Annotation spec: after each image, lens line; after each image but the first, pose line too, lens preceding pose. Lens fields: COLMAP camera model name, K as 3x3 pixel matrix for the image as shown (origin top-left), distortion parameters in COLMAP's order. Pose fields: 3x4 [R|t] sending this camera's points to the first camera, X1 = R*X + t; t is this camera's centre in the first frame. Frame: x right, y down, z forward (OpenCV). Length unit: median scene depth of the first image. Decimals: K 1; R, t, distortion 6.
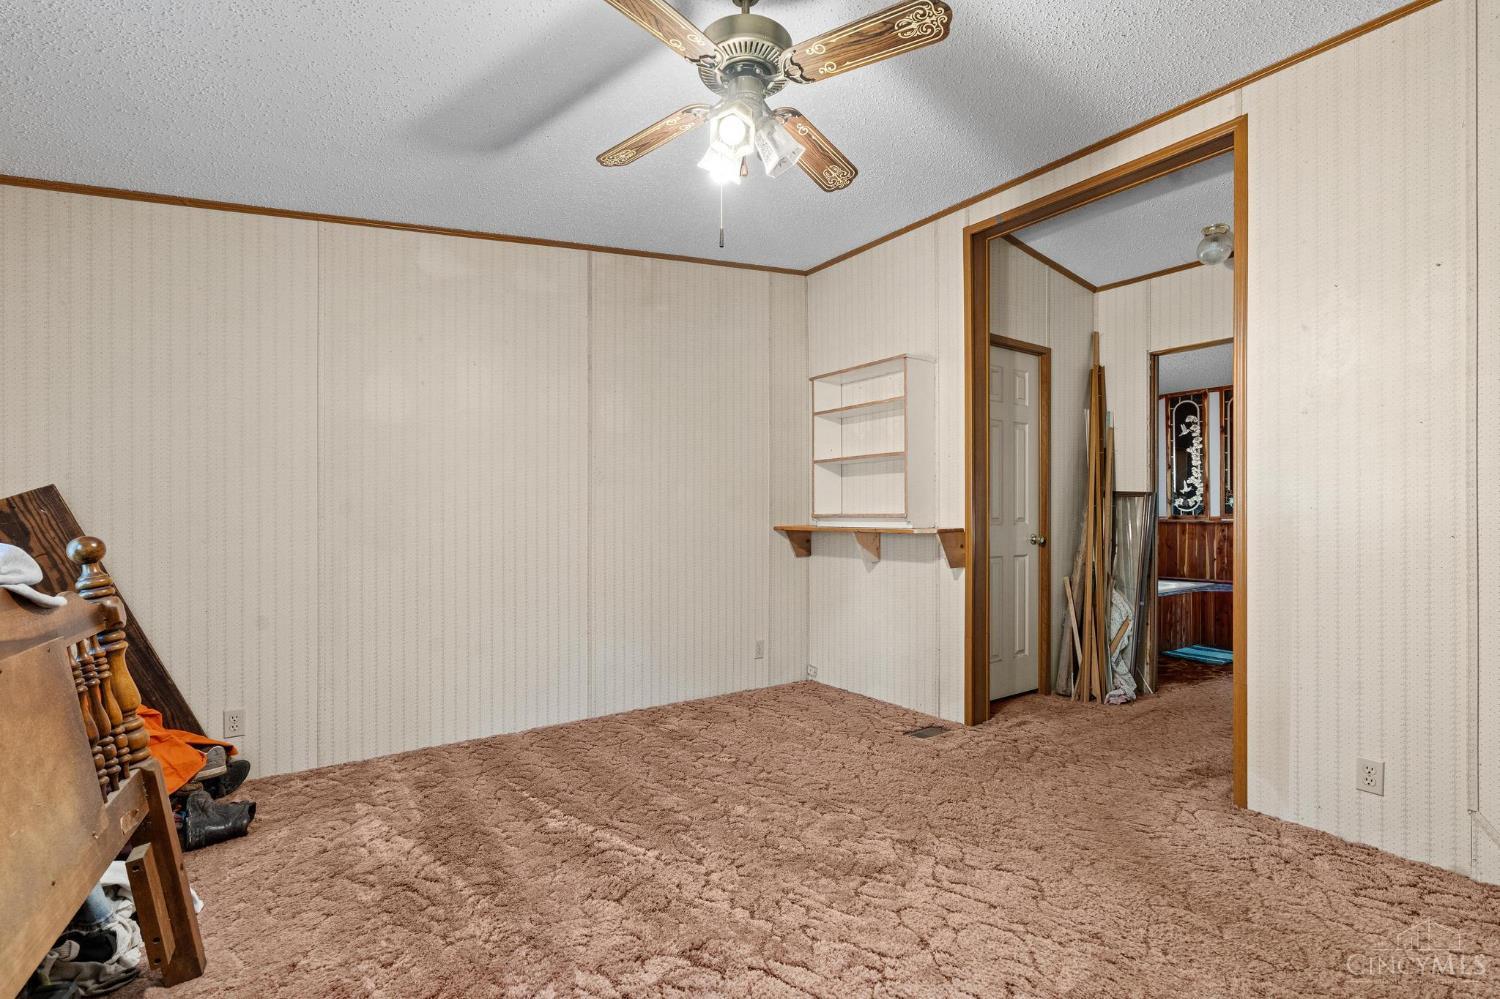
lens RADIAL K [[684.0, 0, 750.6], [0, 684.0, 513.2], [0, 0, 1]] dist [-0.000858, 0.000115]
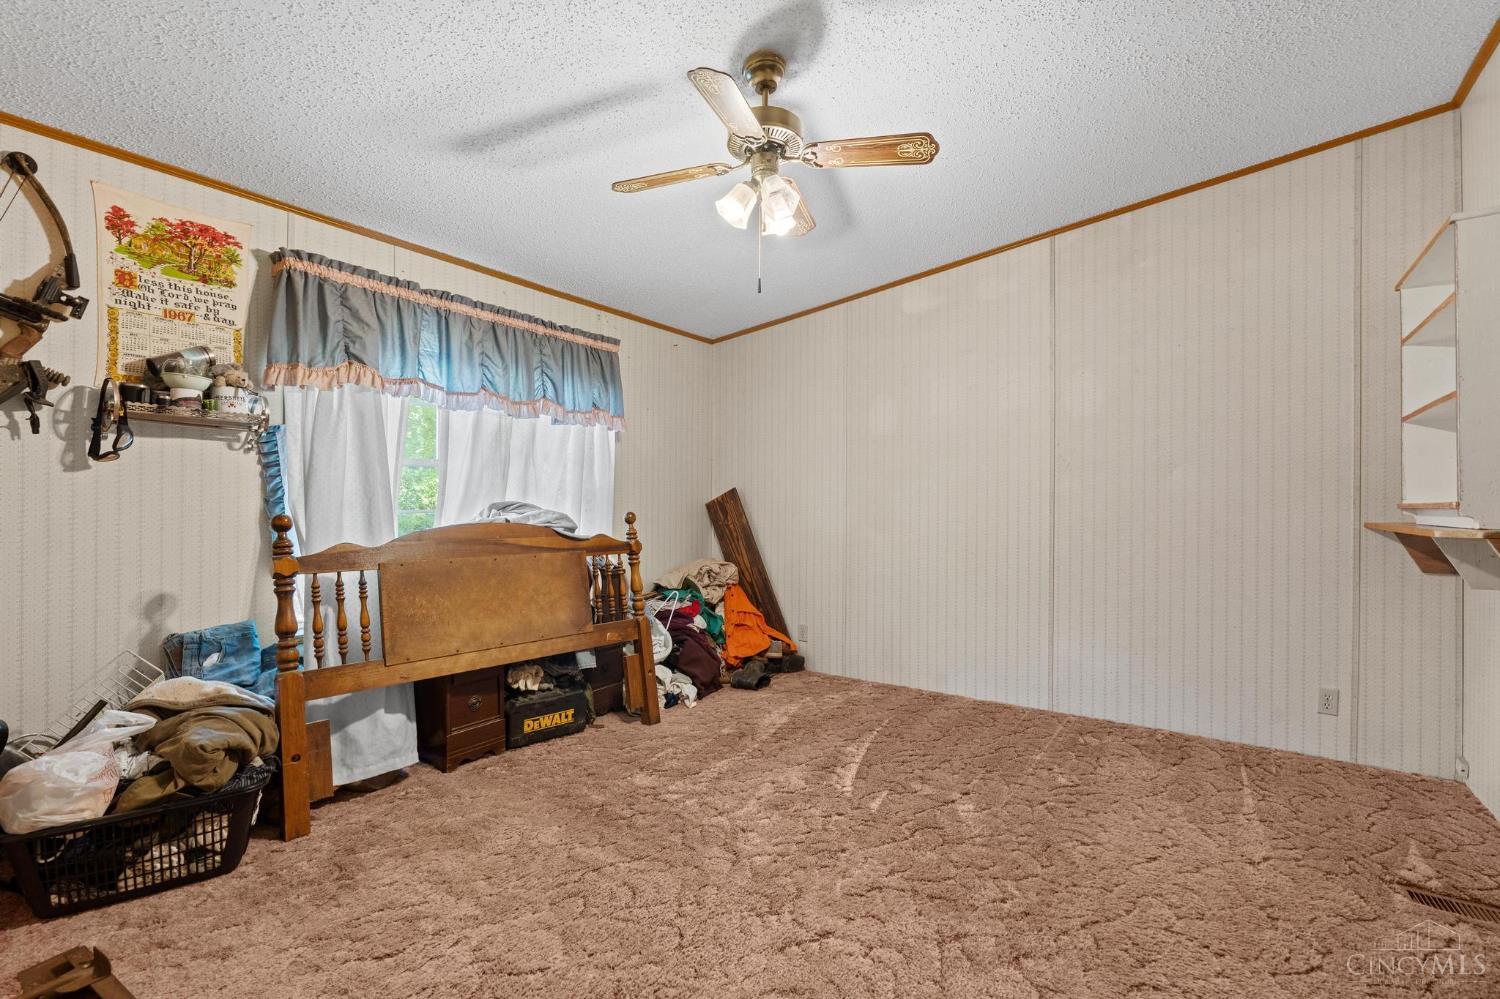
lens RADIAL K [[676.1, 0, 750.0], [0, 676.1, 499.5], [0, 0, 1]] dist [-0.000606, 0.000237]
pose [[0.326486, -0.007733, -0.945170, 0.615164], [-0.001866, 0.999959, -0.008826, 0.005562], [0.945200, 0.004645, 0.326458, 0.308263]]
